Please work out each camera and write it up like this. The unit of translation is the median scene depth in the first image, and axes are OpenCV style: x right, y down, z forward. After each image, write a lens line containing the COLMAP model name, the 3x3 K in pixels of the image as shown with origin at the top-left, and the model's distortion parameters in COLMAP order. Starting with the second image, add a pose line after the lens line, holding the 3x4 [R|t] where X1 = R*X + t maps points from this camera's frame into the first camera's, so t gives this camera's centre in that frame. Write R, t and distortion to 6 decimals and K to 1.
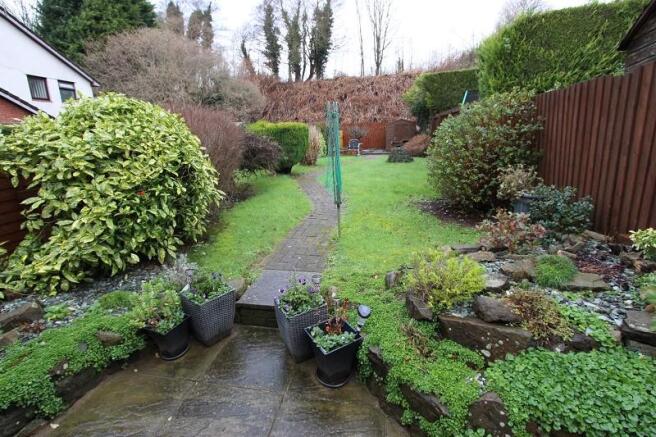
lens RADIAL K [[302.9, 0, 330.0], [0, 302.9, 211.2], [0, 0, 1]] dist [-0.001996, -0.000359]
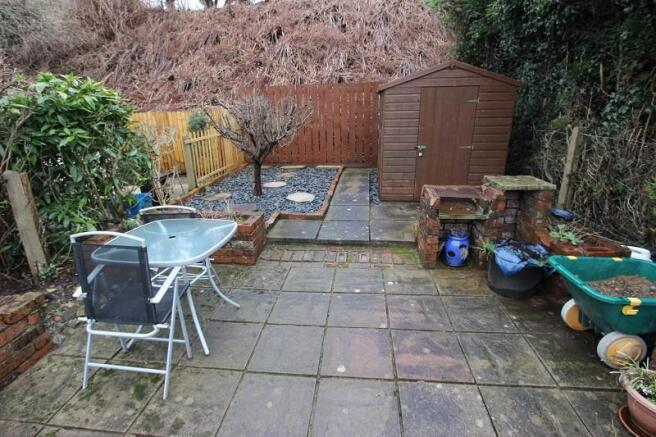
lens RADIAL K [[302.9, 0, 330.0], [0, 302.9, 211.2], [0, 0, 1]] dist [-0.001996, -0.000359]
pose [[0.996065, -0.025797, 0.084793, 0.086335], [0.020457, 0.997788, 0.063248, -0.132128], [-0.086237, -0.061264, 0.994389, 0.521130]]
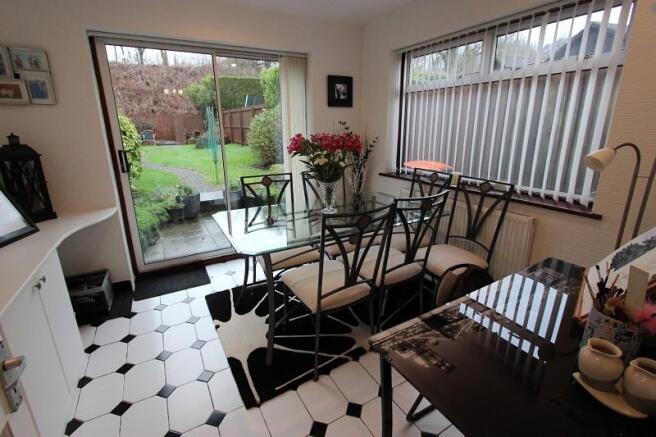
lens RADIAL K [[302.9, 0, 330.0], [0, 302.9, 211.2], [0, 0, 1]] dist [-0.001996, -0.000359]
pose [[0.760527, -0.163897, 0.628280, -0.081346], [0.150299, 0.985775, 0.075220, 0.029621], [-0.631671, 0.037223, 0.774342, -0.107509]]
